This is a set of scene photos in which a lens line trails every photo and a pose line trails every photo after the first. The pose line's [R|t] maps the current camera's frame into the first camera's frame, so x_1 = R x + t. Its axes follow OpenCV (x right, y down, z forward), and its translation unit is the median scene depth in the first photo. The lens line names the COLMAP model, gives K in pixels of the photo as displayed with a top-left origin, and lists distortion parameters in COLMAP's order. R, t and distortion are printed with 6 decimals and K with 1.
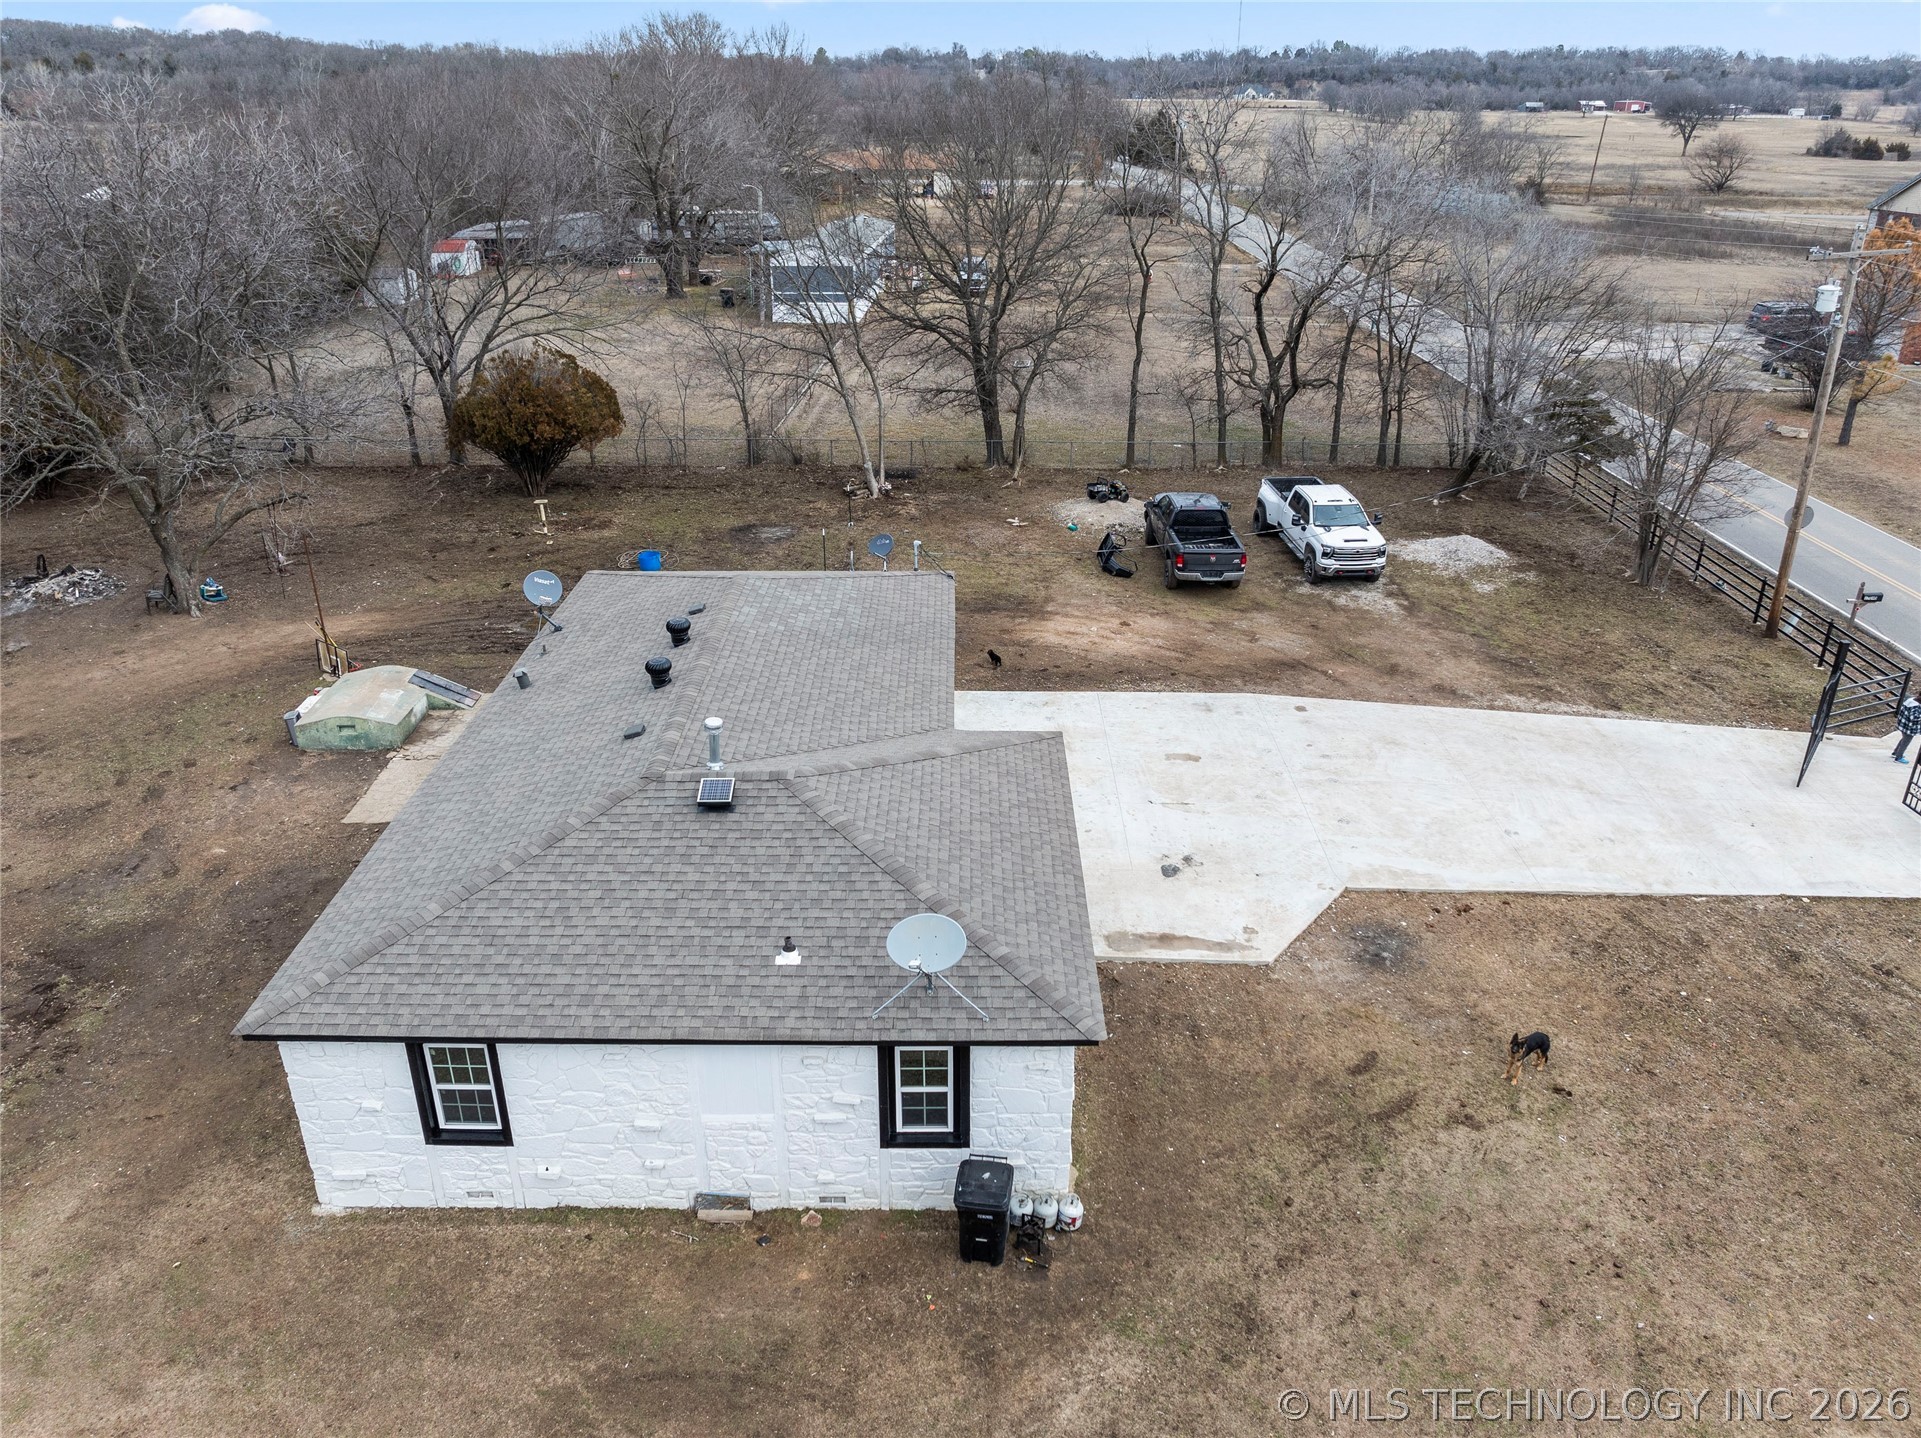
lens RADIAL K [[1370.3, 0, 960.5], [0, 1370.3, 719.0], [0, 0, 1]] dist [-0.043173, -0.002633]
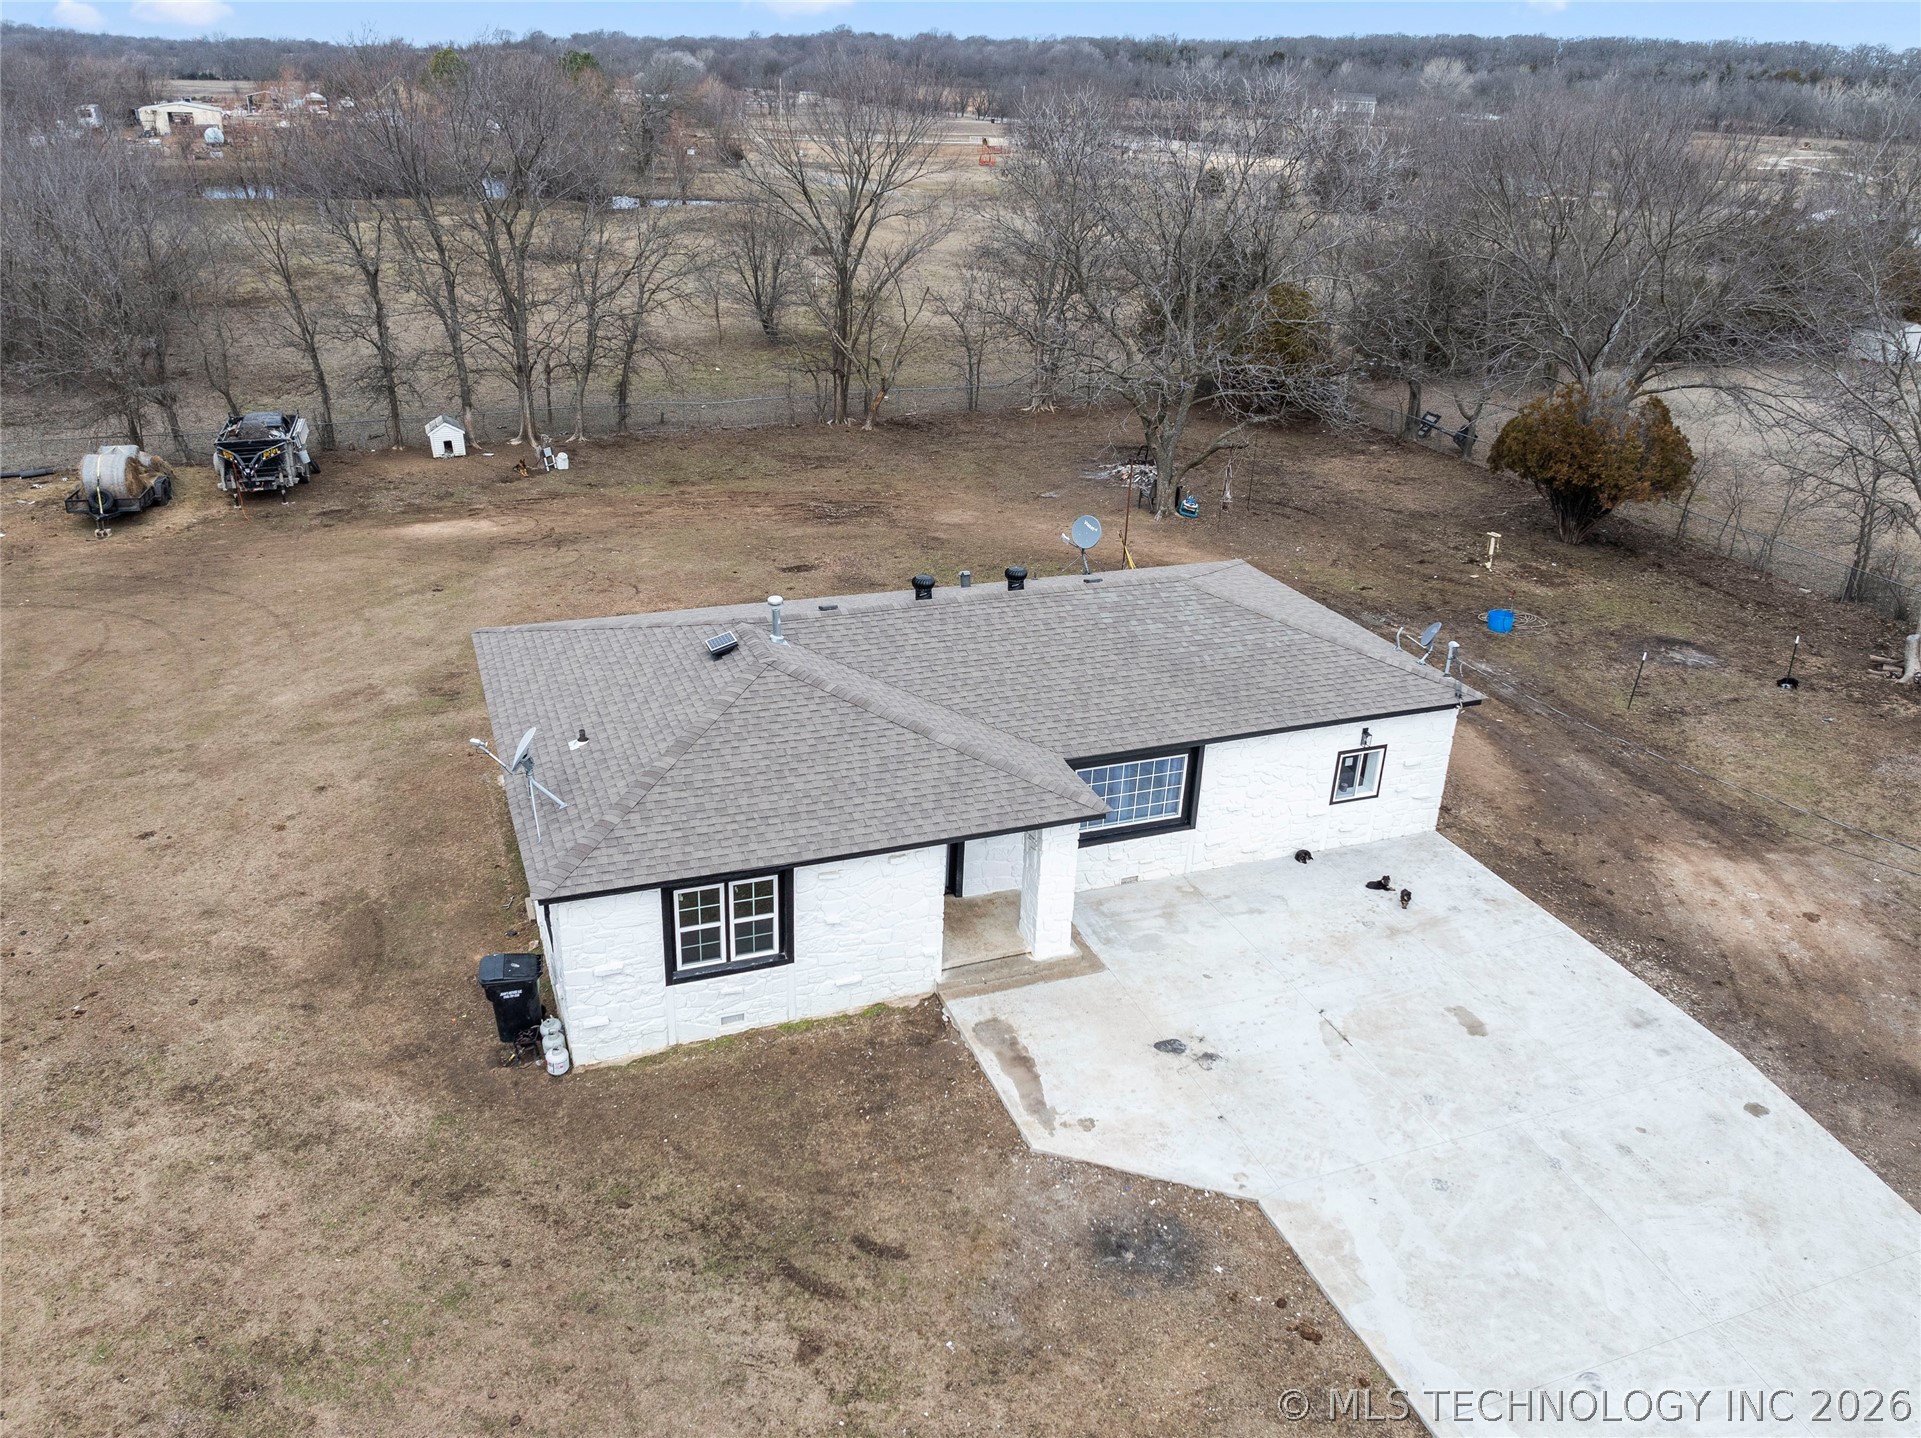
lens RADIAL K [[1423.2, 0, 940.0], [0, 1423.2, 734.2], [0, 0, 1]] dist [-0.030819, -0.008339]
pose [[0.359954, 0.401631, -0.842096, 0.567765], [-0.419288, 0.875951, 0.238553, -0.148767], [0.833445, 0.267213, 0.483701, 0.335699]]
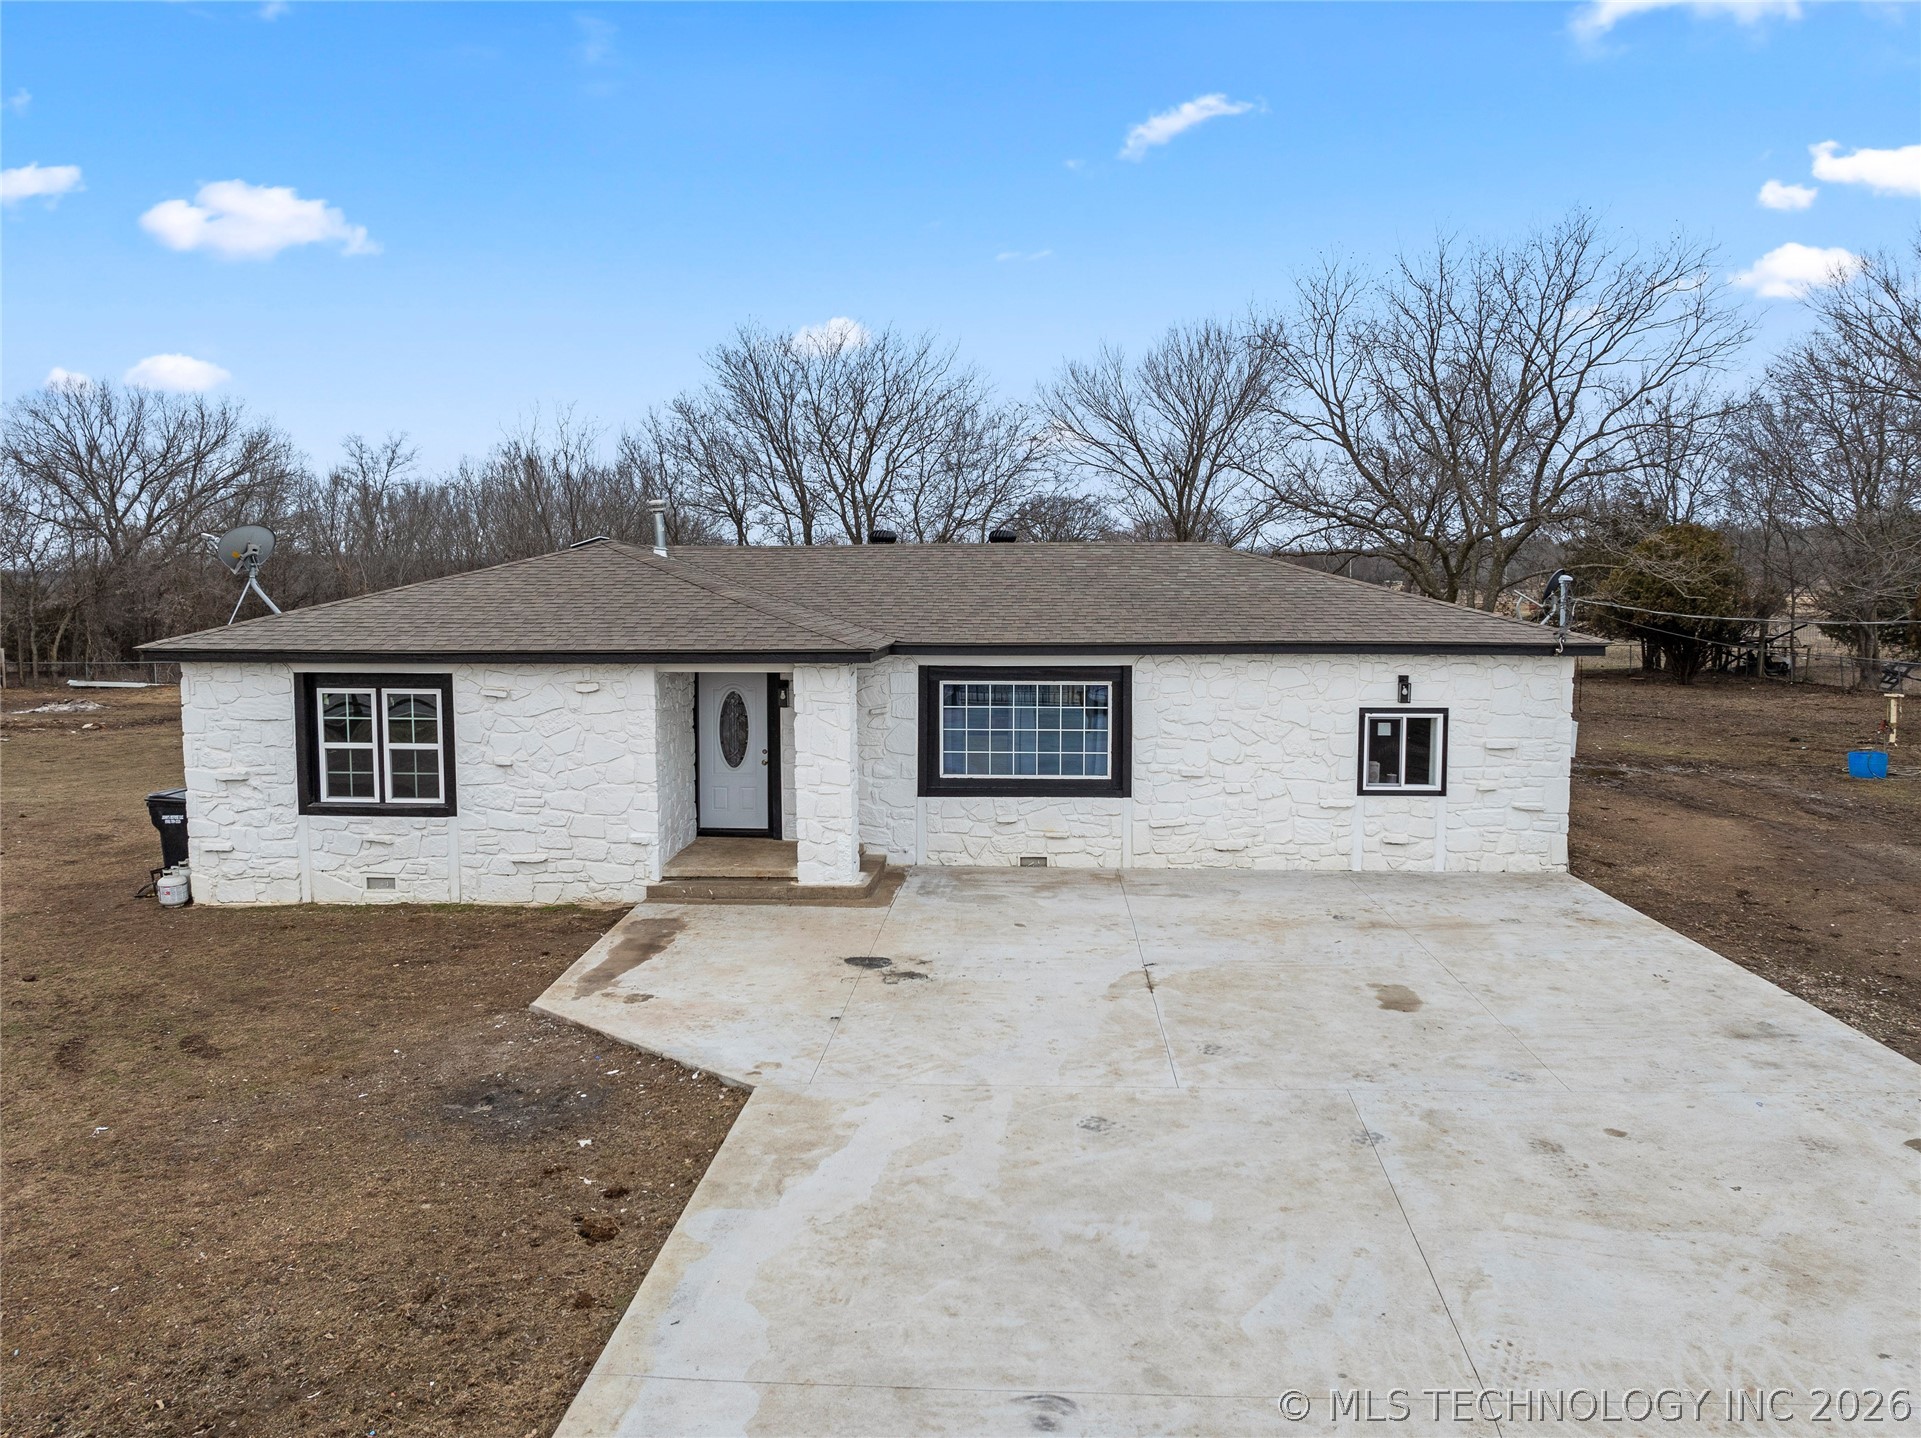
lens RADIAL K [[1345.1, 0, 960.5], [0, 1345.1, 719.0], [0, 0, 1]] dist [-0.031439, -0.002982]
pose [[-0.053847, 0.085120, -0.994915, 0.503682], [-0.413886, 0.904840, 0.099814, -0.029397], [0.908735, 0.417156, -0.013493, 0.773597]]
